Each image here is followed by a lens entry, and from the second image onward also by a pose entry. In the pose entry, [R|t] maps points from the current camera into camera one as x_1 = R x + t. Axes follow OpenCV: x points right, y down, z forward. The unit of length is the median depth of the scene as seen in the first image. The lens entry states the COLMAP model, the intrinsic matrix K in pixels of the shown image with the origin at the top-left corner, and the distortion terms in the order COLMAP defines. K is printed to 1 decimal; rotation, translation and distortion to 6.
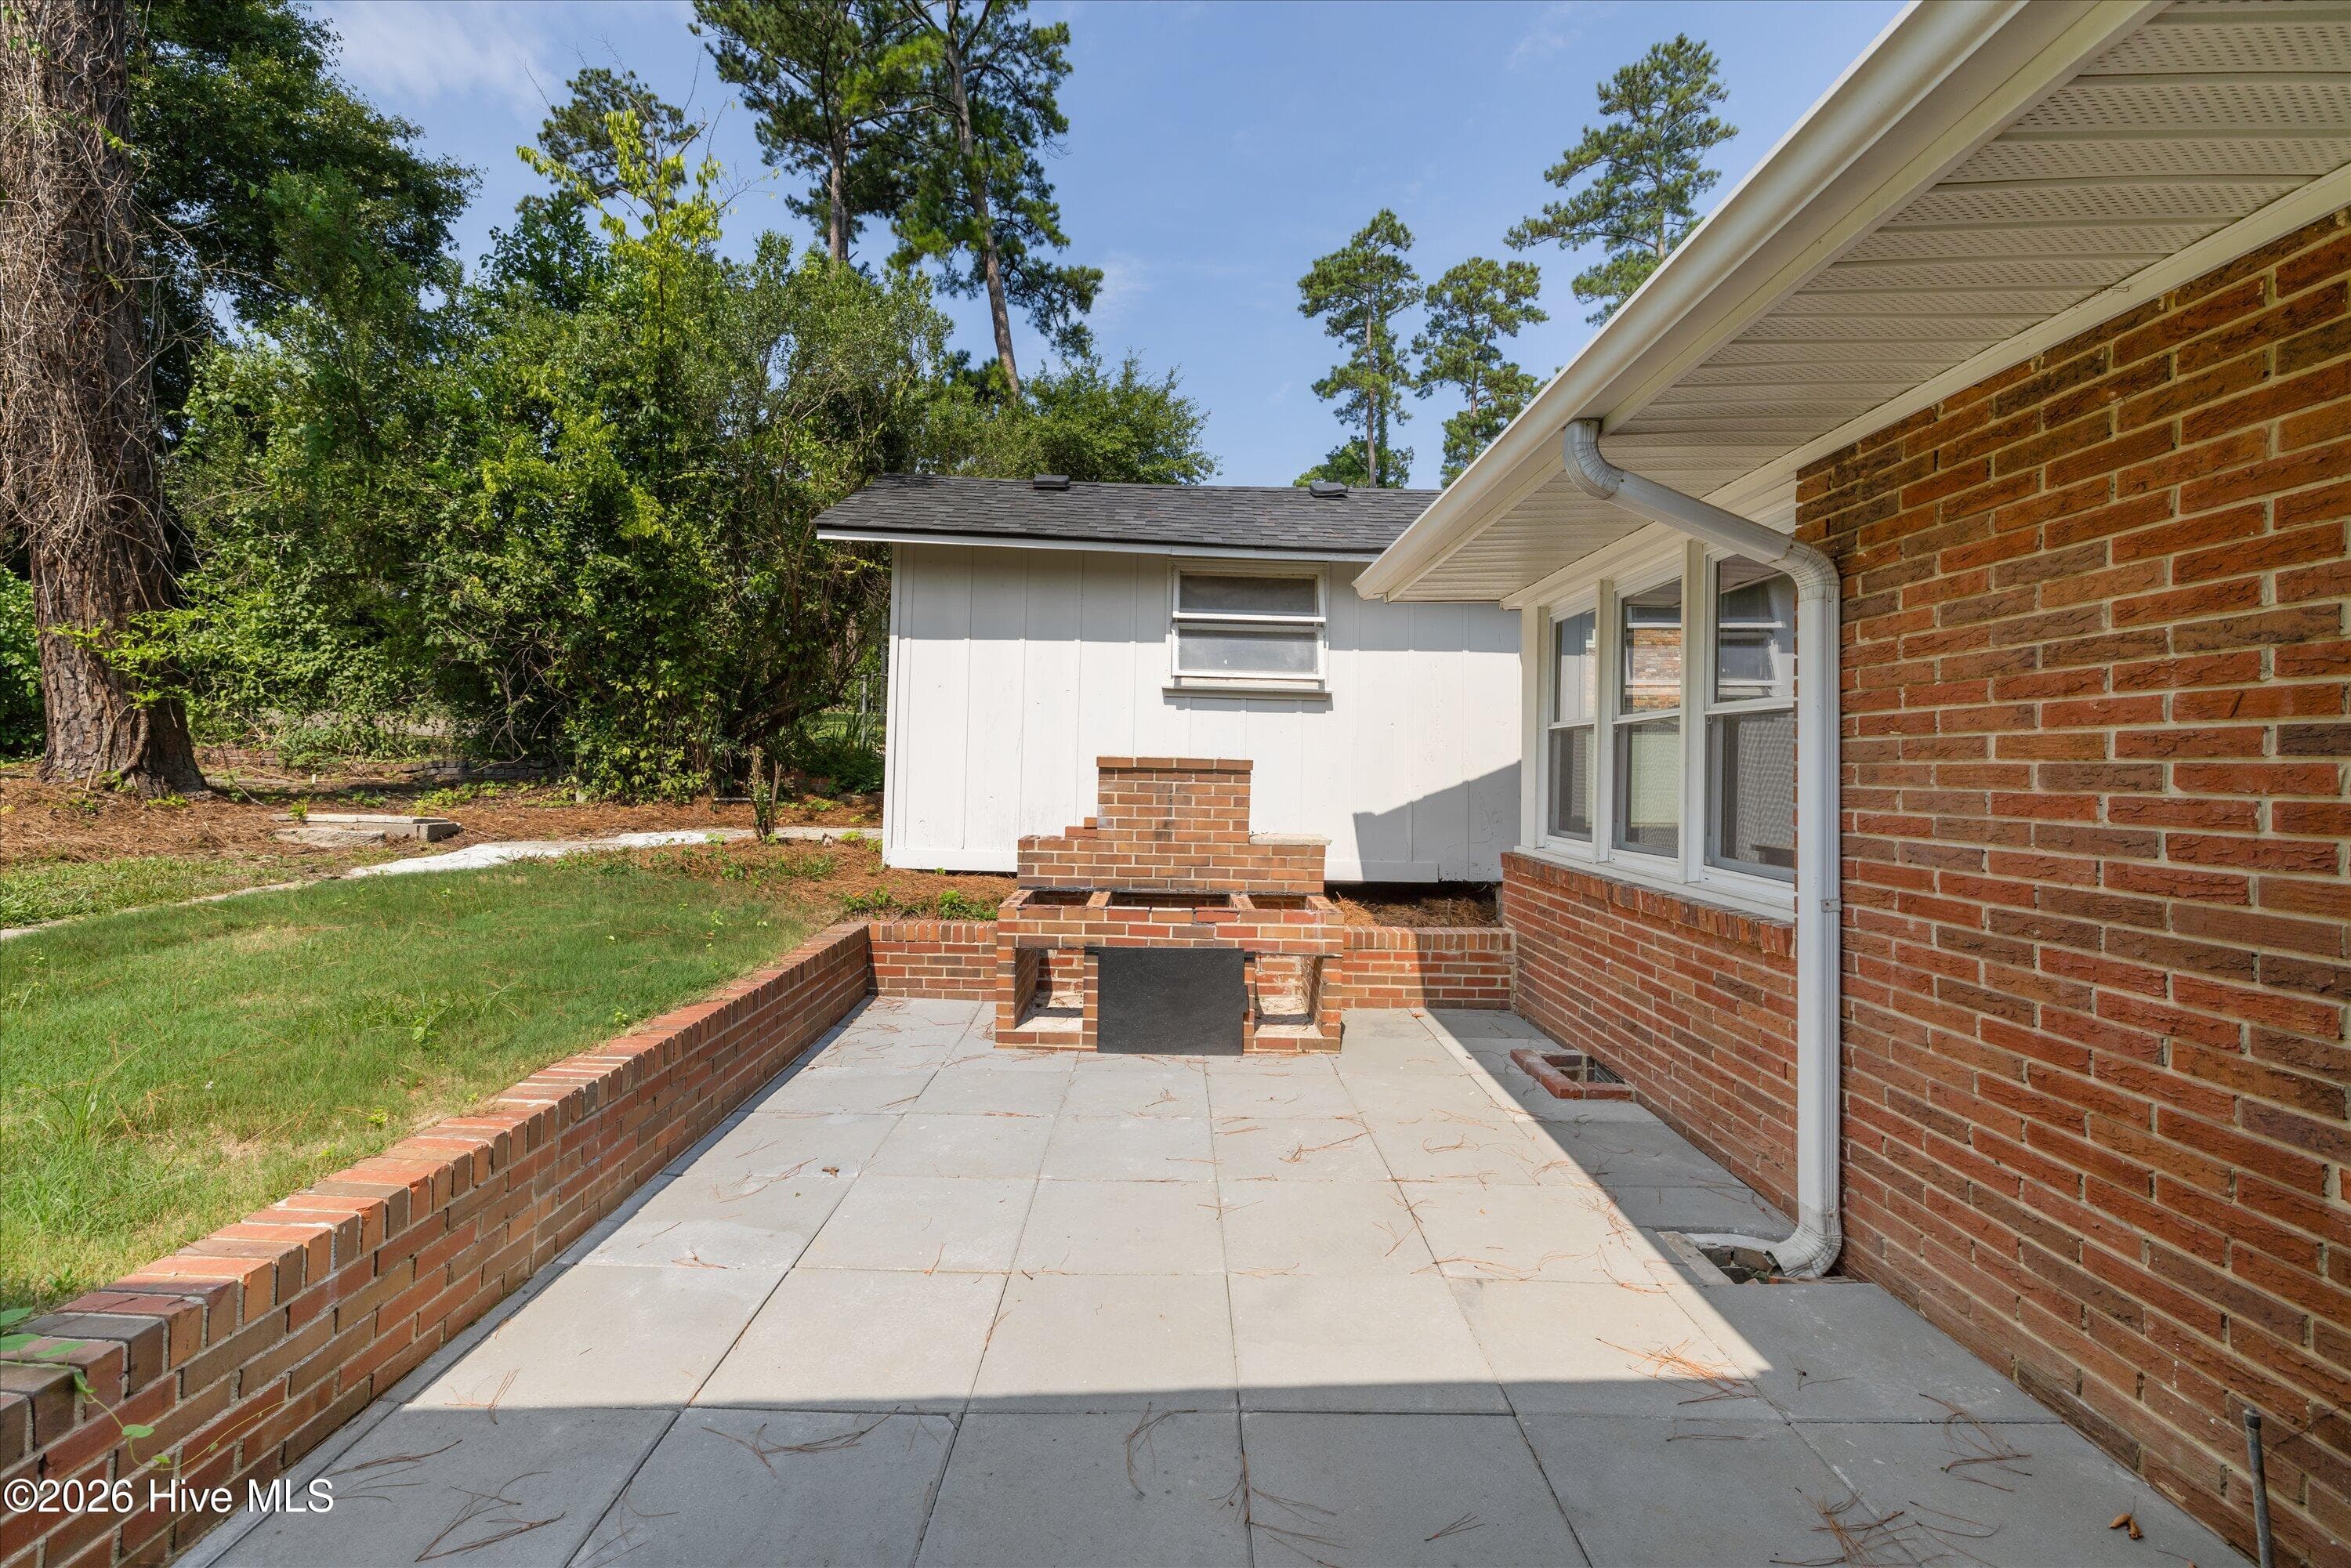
lens RADIAL K [[1024.2, 0, 1190.2], [0, 1024.2, 767.2], [0, 0, 1]] dist [0.004622, 0.000668]
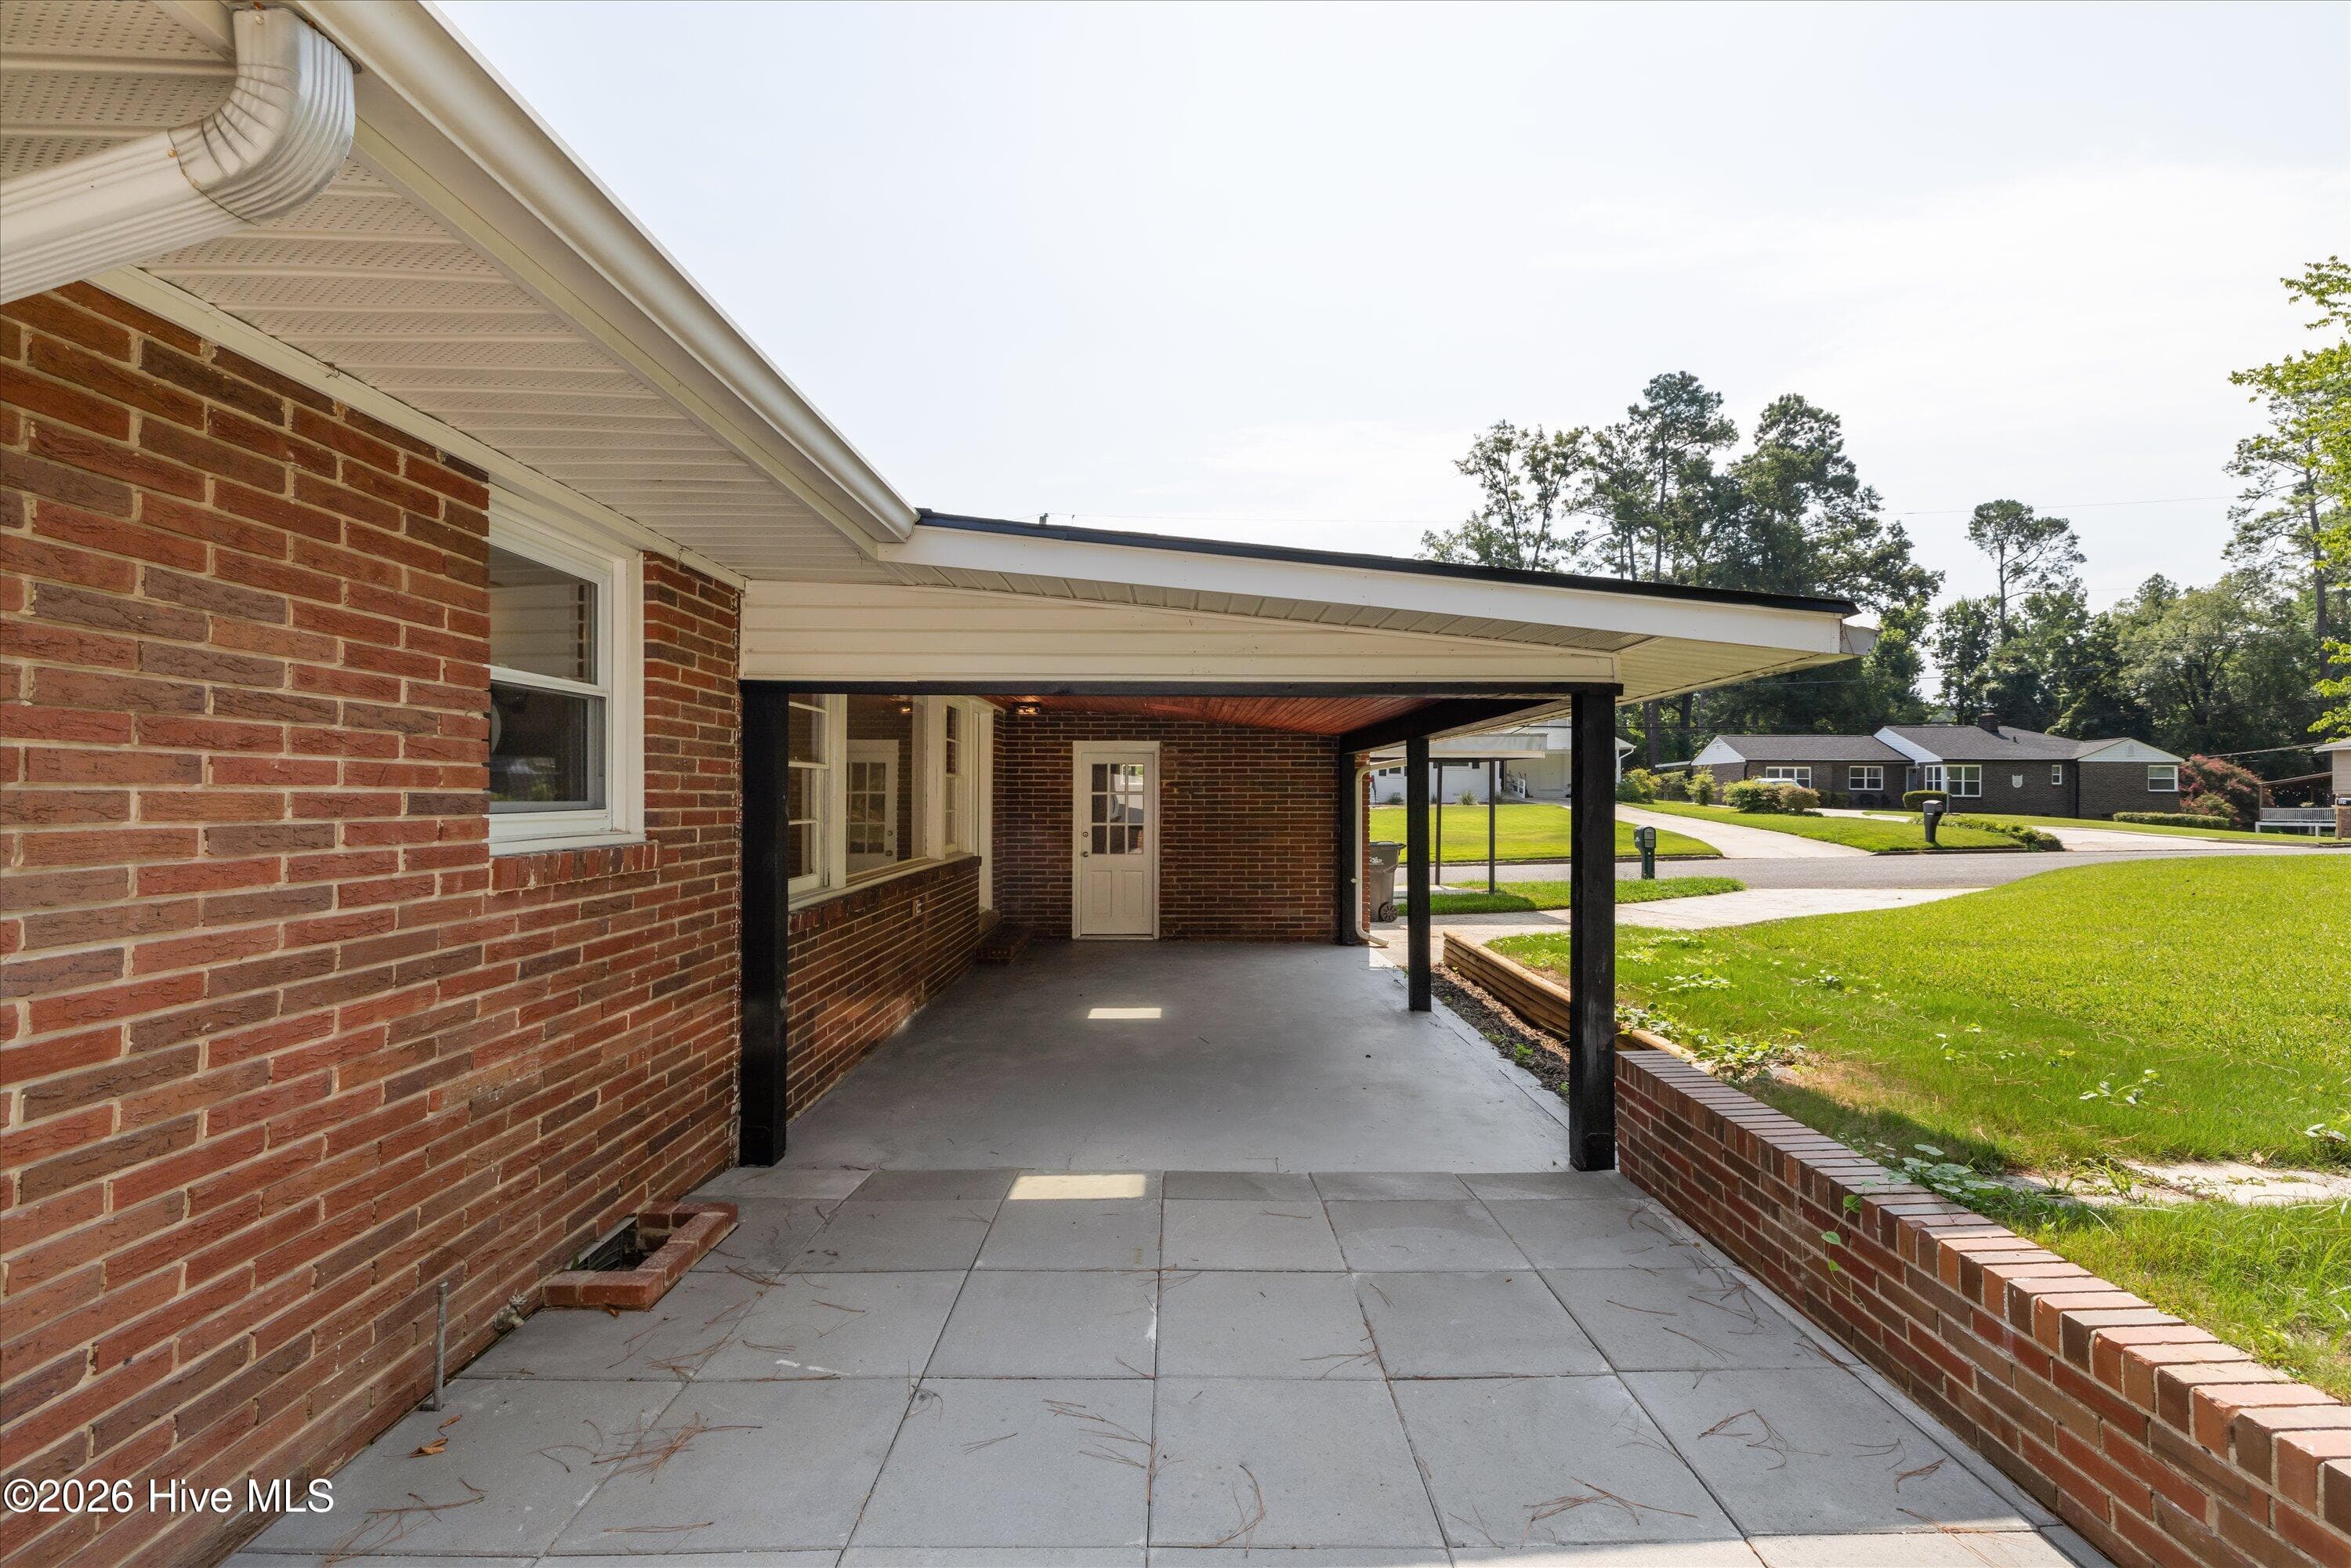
lens RADIAL K [[1024.2, 0, 1188.8], [0, 1024.2, 781.5], [0, 0, 1]] dist [0.004622, 0.000668]
pose [[-0.999891, -0.012304, 0.008210, 0.010975], [-0.012427, 0.999809, -0.015082, -0.039362], [-0.008023, -0.015182, -0.999853, 1.919327]]
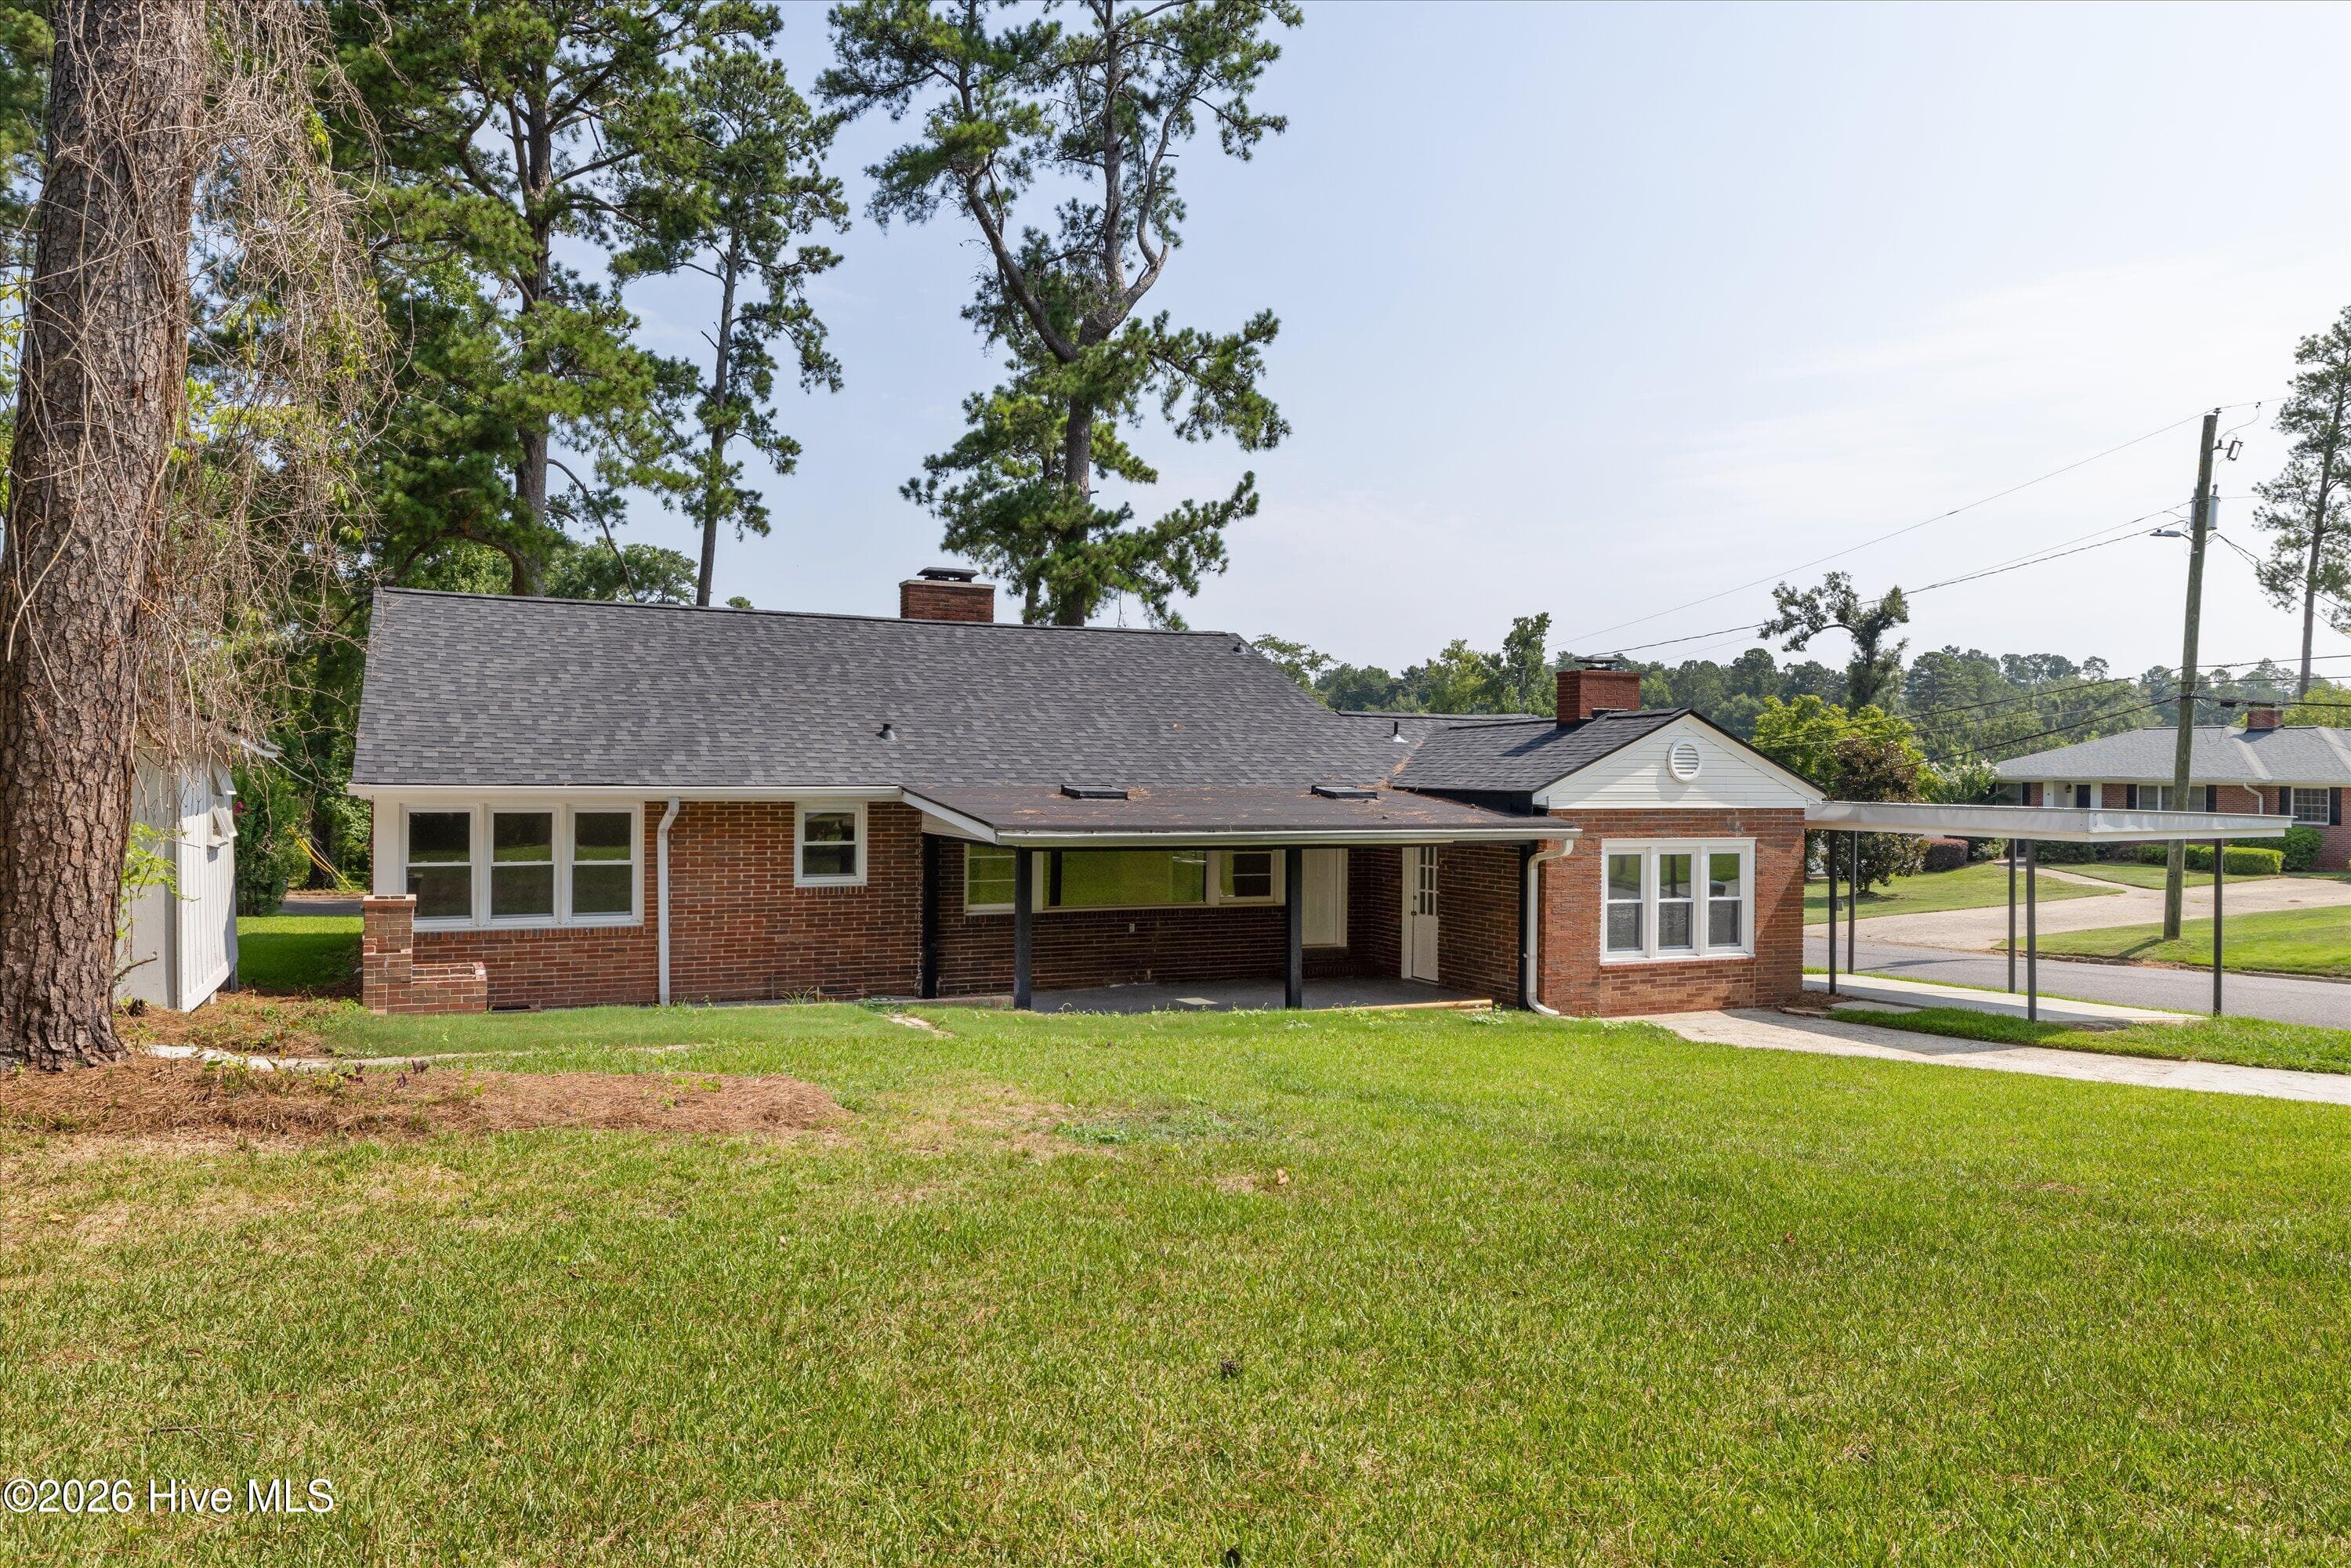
lens RADIAL K [[1589.2, 0, 1198.1], [0, 1589.2, 786.9], [0, 0, 1]] dist [0.020033, -0.025910]
pose [[-0.414339, -0.023857, 0.909810, -7.627593], [-0.017425, 0.999681, 0.018278, -0.680622], [-0.909956, -0.008280, -0.414622, 2.233102]]
